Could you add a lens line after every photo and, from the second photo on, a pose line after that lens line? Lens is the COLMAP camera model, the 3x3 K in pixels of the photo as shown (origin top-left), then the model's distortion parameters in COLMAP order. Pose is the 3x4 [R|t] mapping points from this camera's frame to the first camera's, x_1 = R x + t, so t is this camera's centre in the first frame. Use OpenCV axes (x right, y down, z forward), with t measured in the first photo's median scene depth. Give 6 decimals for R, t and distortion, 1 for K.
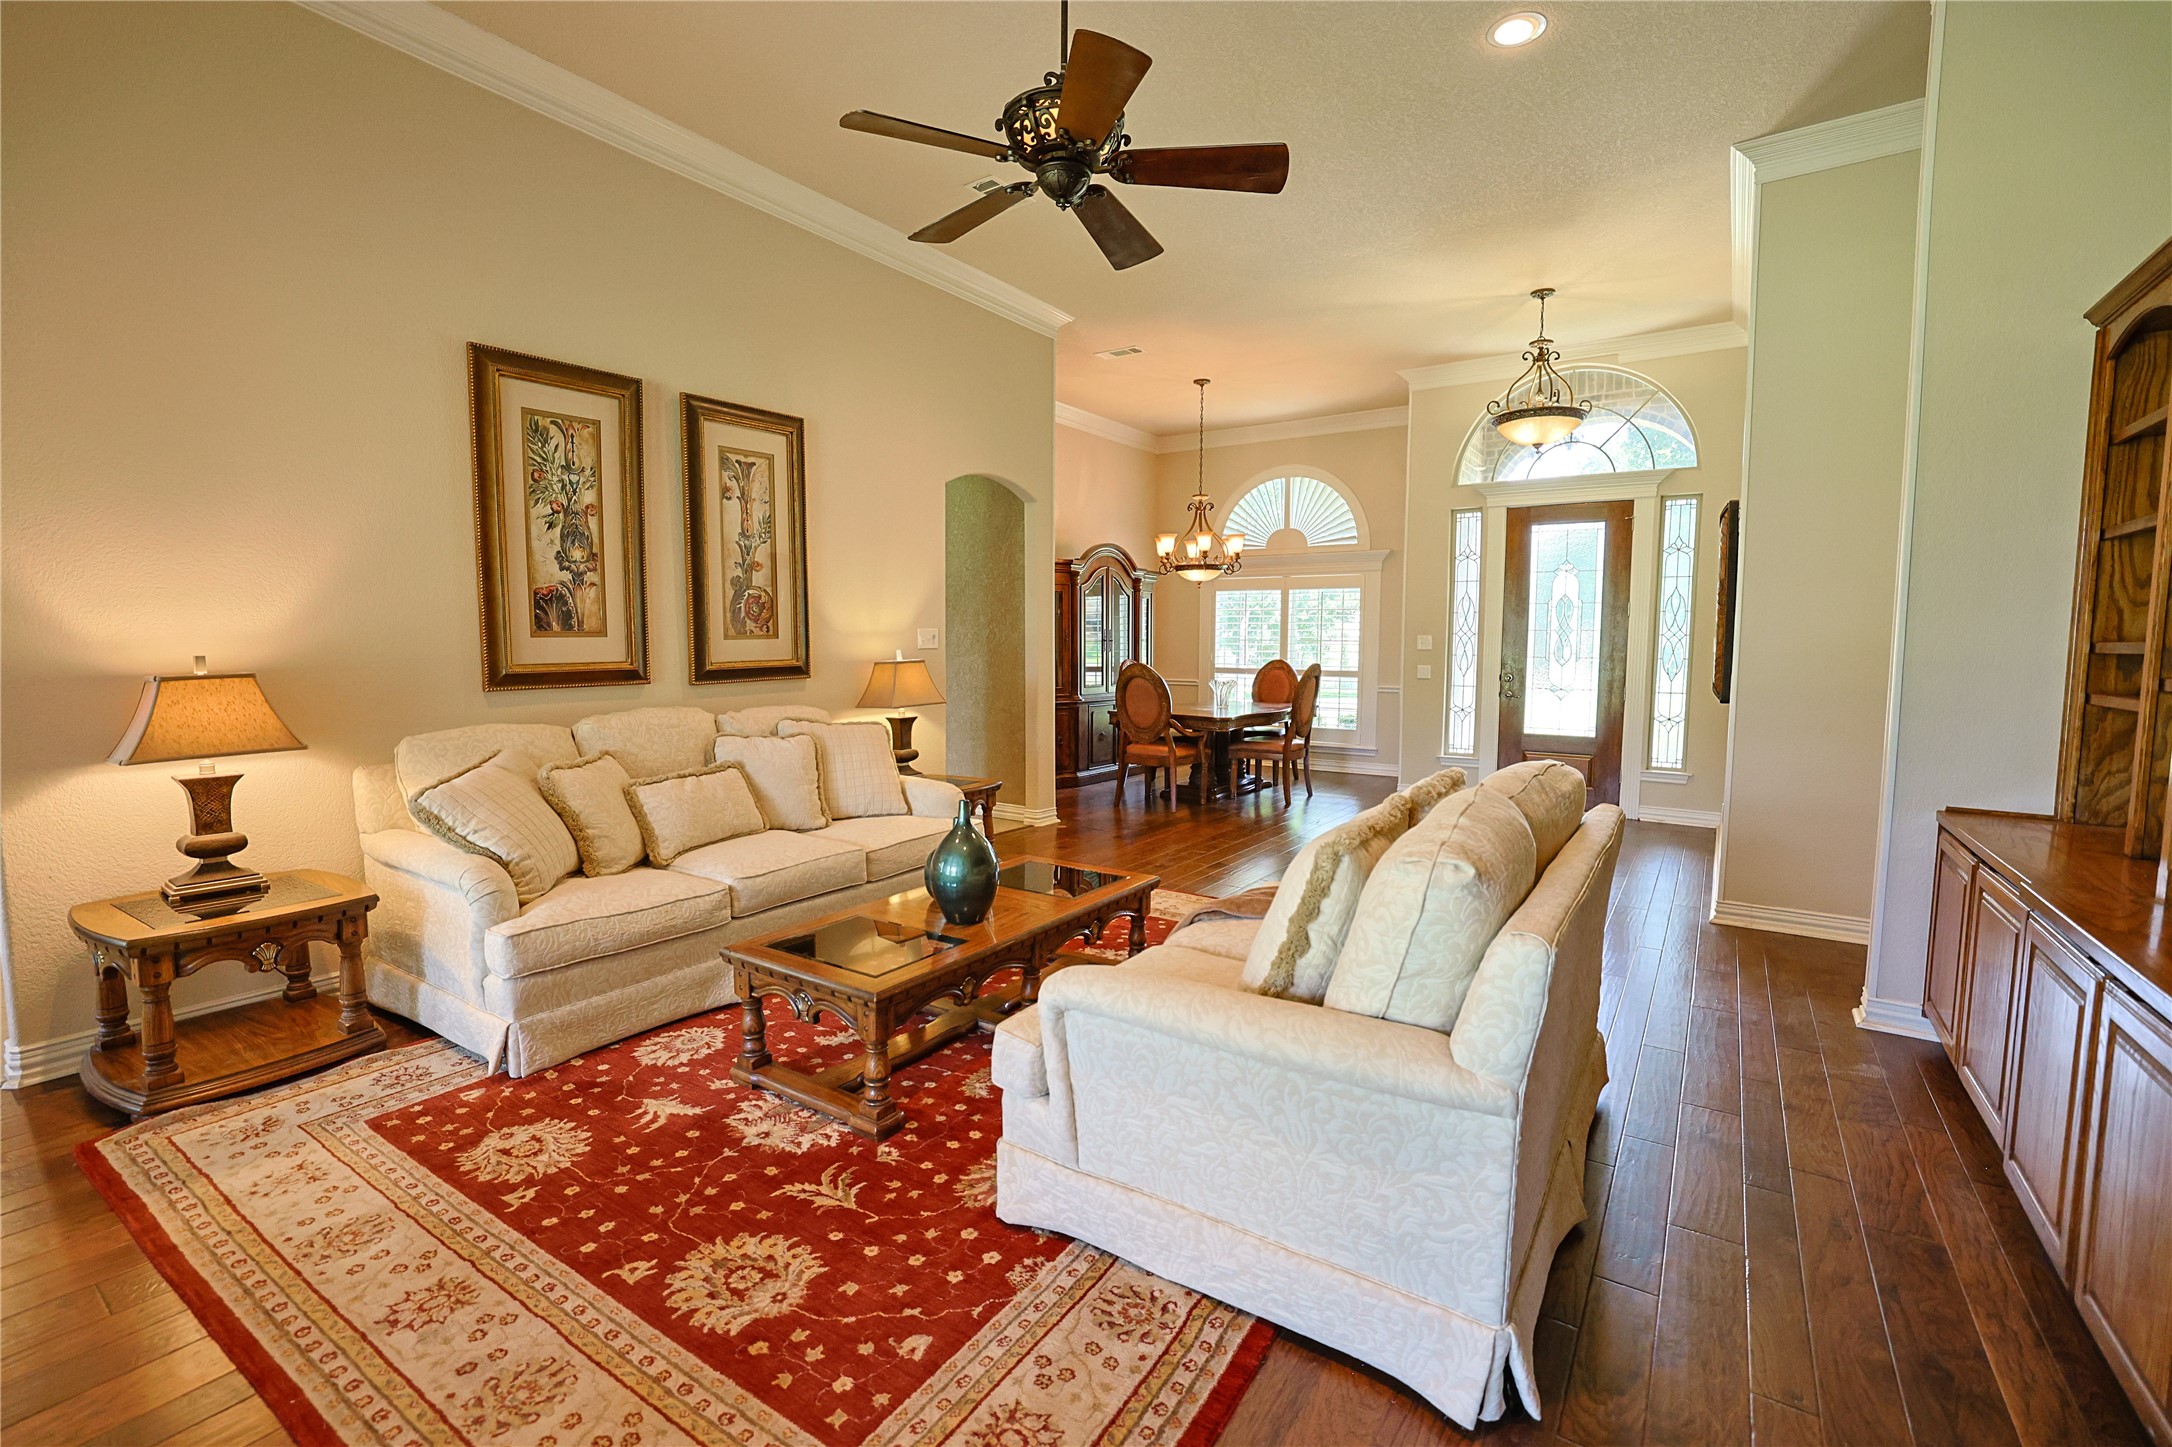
lens RADIAL K [[955.2, 0, 1092.3], [0, 955.2, 711.3], [0, 0, 1]] dist [-0.033139, 0.009629]
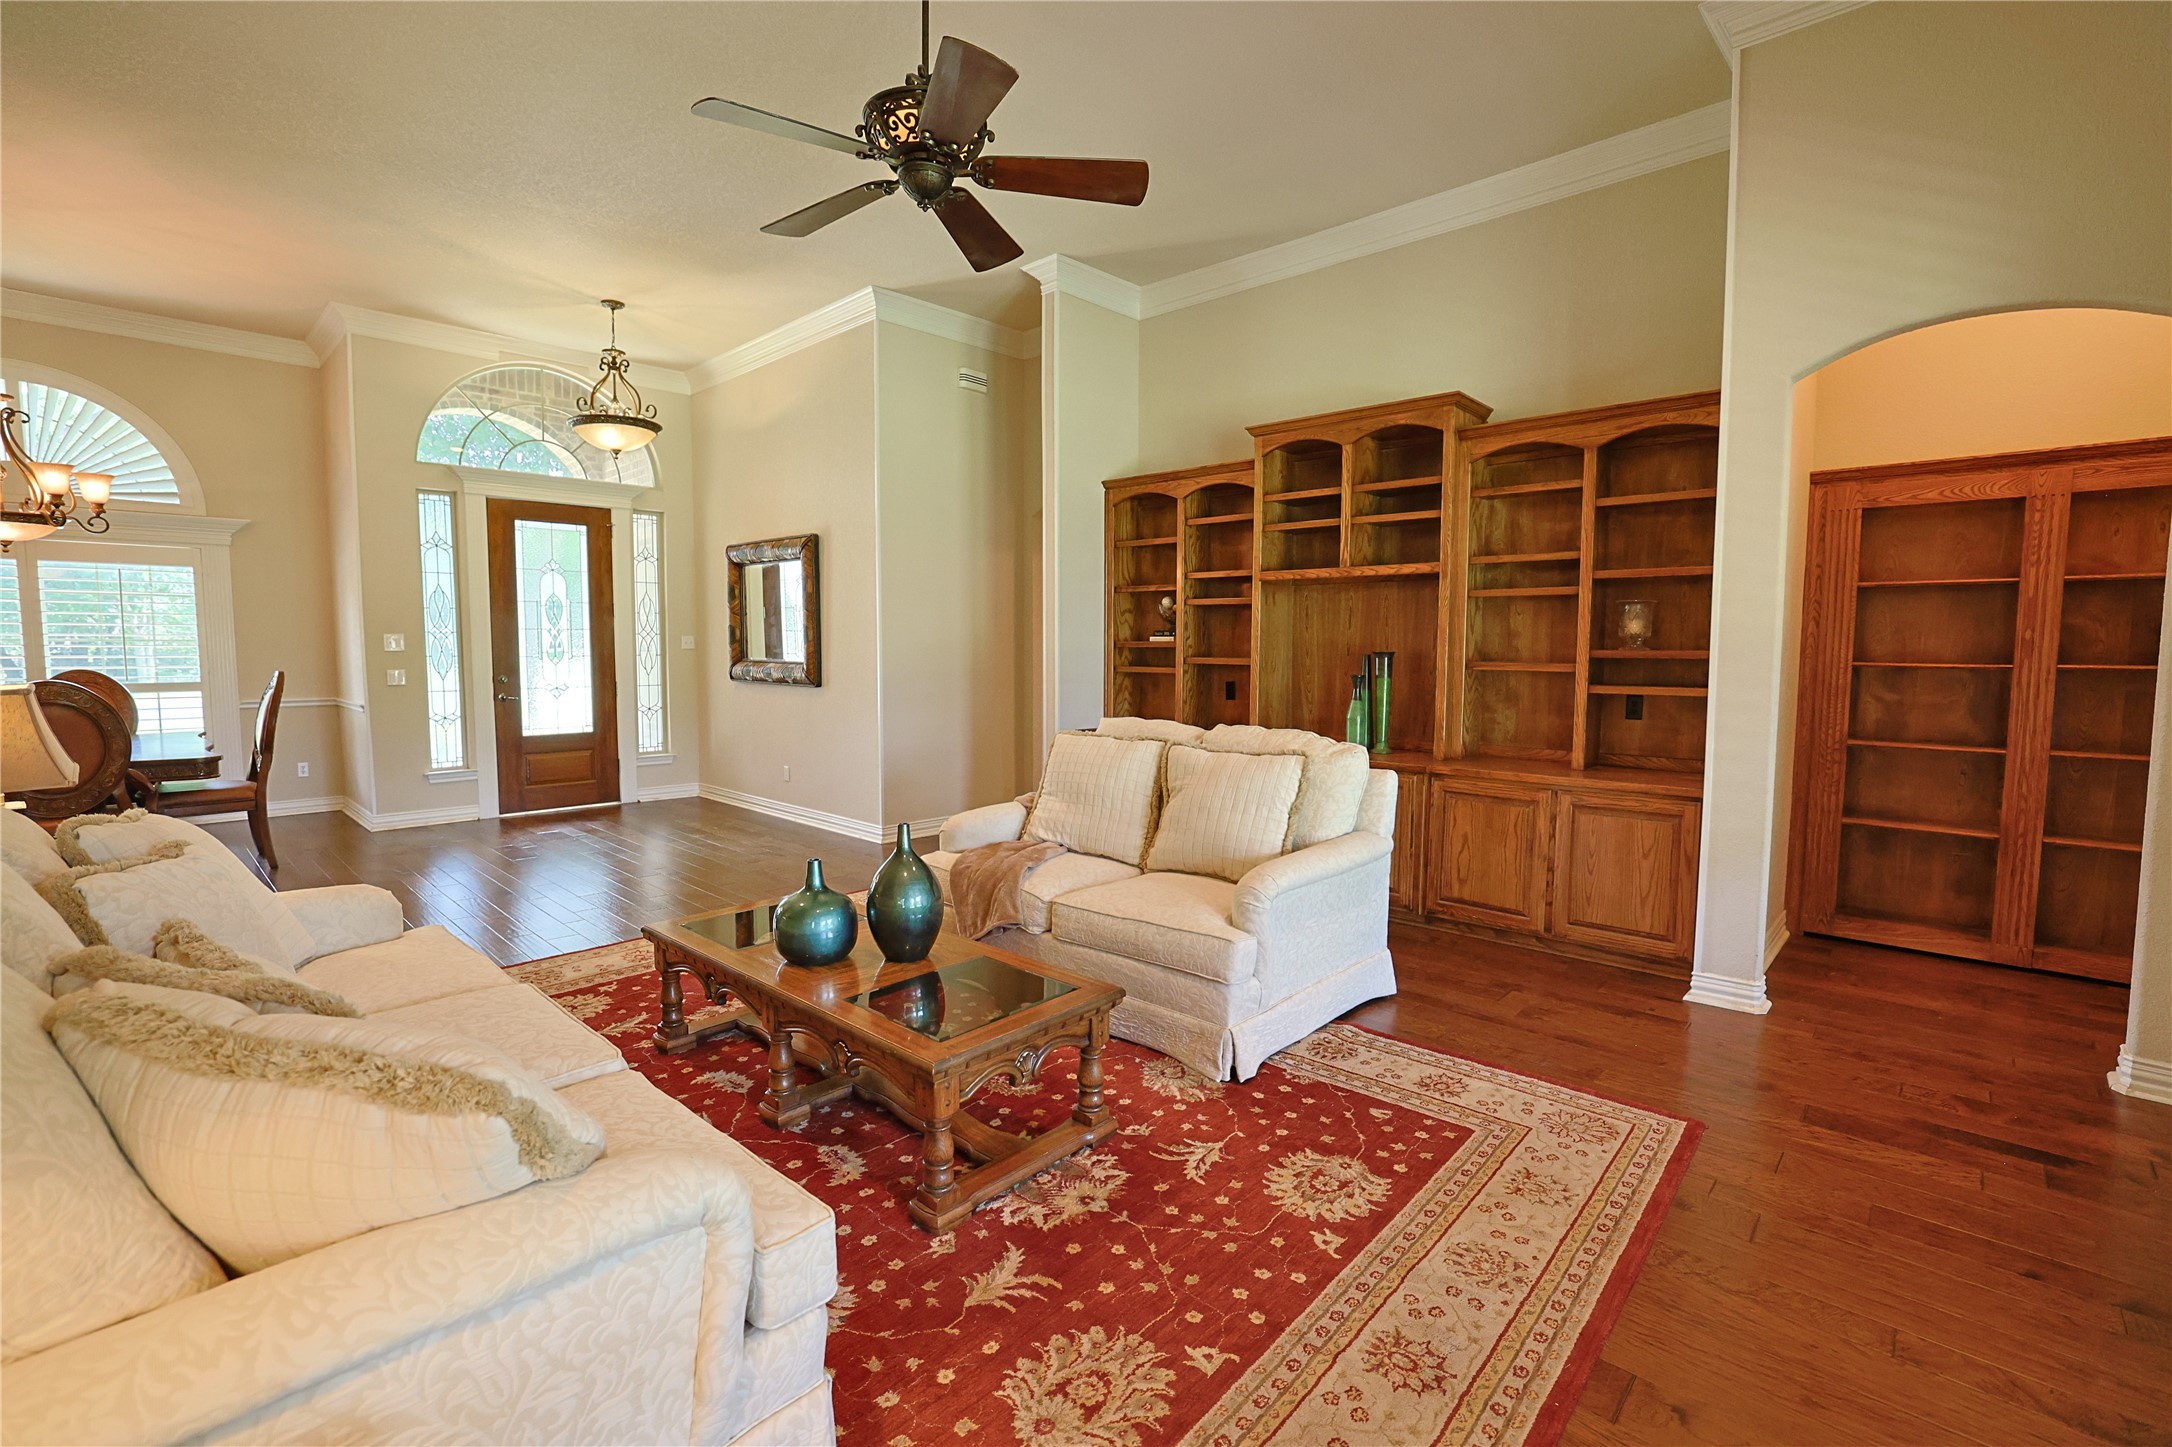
lens RADIAL K [[955.2, 0, 1098.9], [0, 955.2, 712.7], [0, 0, 1]] dist [-0.033139, 0.009629]
pose [[0.146580, -0.078610, 0.986070, -0.415030], [0.070417, 0.995138, 0.068865, -0.026053], [-0.986689, 0.059342, 0.151403, 0.285253]]
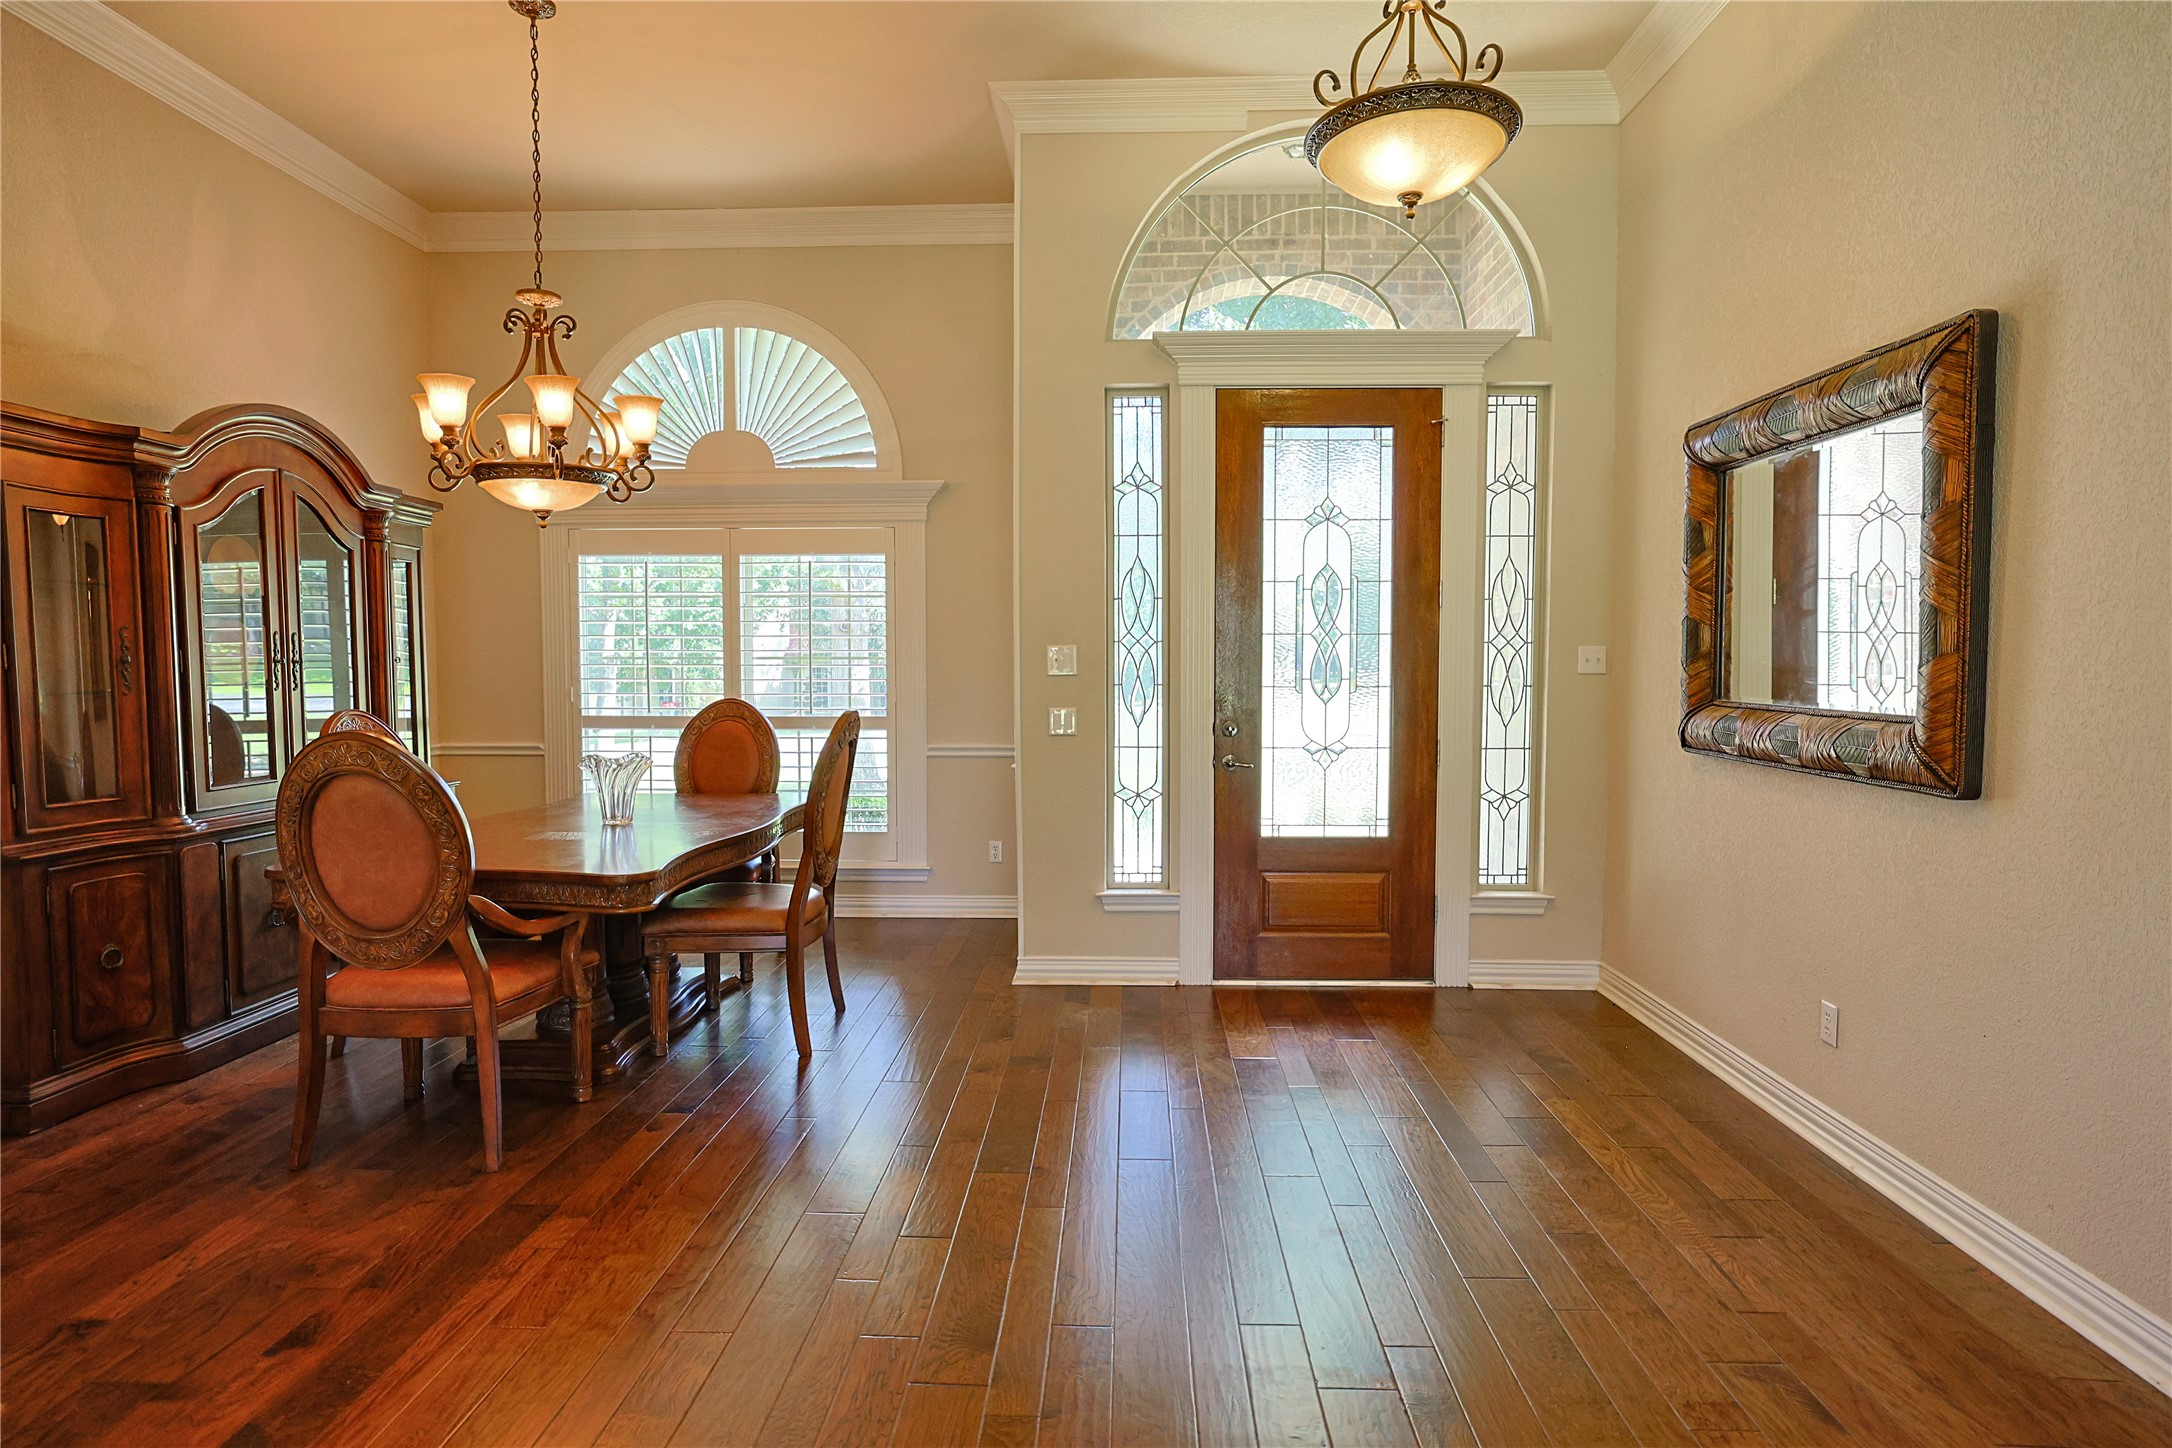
lens RADIAL K [[1147.0, 0, 1088.7], [0, 1147.0, 716.5], [0, 0, 1]] dist [-0.012421, 0.001121]
pose [[0.843688, -0.032559, 0.535846, 0.052338], [0.044941, 0.998939, -0.010062, -0.040405], [-0.534949, 0.032571, 0.844256, 0.545338]]
